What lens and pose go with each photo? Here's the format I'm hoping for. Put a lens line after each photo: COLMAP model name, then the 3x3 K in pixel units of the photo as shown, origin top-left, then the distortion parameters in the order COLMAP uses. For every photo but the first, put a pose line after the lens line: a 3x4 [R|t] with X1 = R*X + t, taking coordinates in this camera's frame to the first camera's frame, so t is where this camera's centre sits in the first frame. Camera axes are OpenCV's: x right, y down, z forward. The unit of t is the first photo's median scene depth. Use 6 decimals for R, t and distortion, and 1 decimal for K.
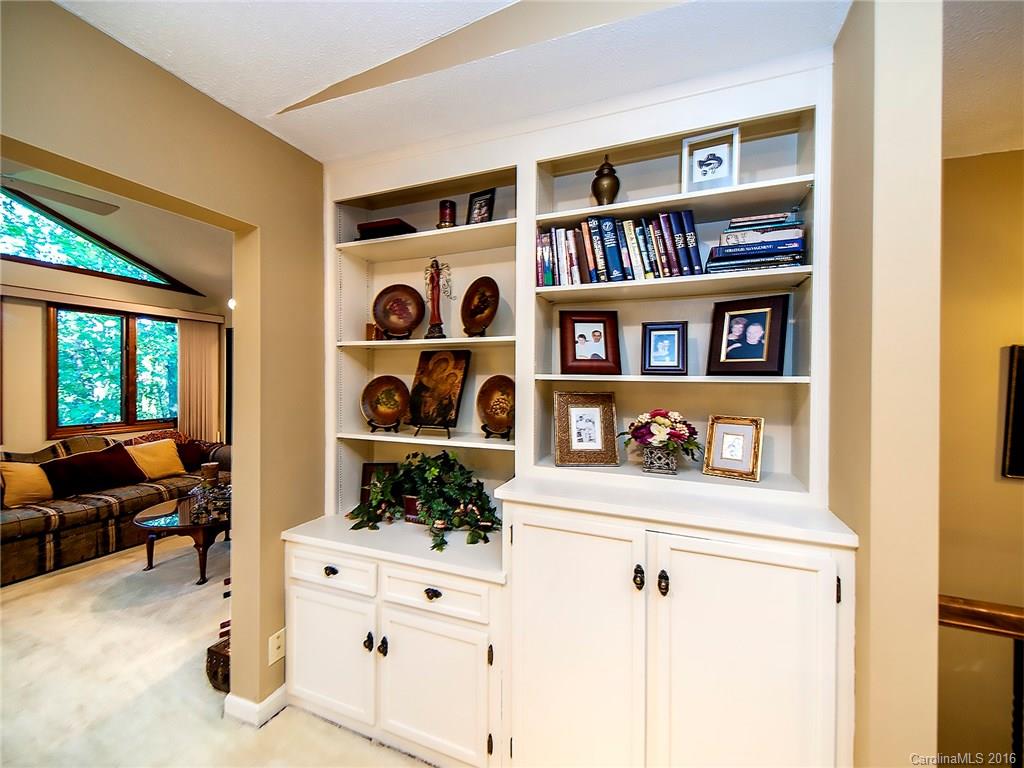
lens RADIAL K [[423.6, 0, 509.4], [0, 423.6, 378.1], [0, 0, 1]] dist [0.003374, 0.000106]
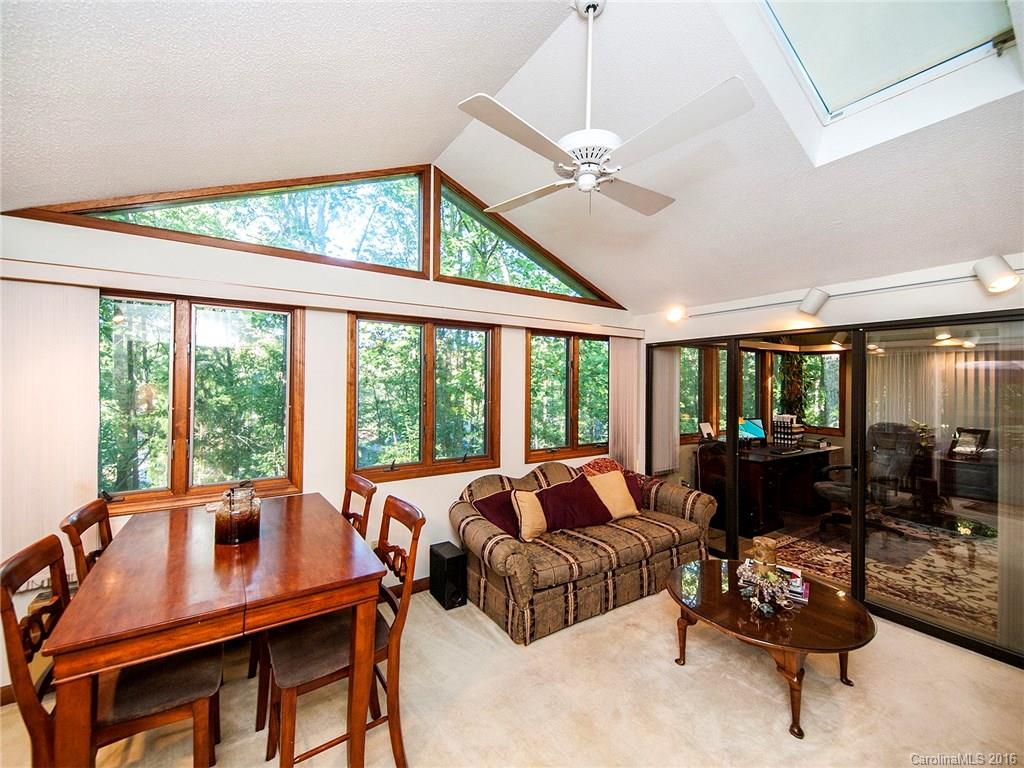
lens RADIAL K [[423.6, 0, 509.4], [0, 423.6, 378.1], [0, 0, 1]] dist [0.003374, 0.000106]
pose [[0.831122, 0.006355, -0.556053, -1.074163], [-0.012958, 0.999885, -0.007940, -0.093281], [0.555939, 0.013804, 0.831109, 0.273212]]
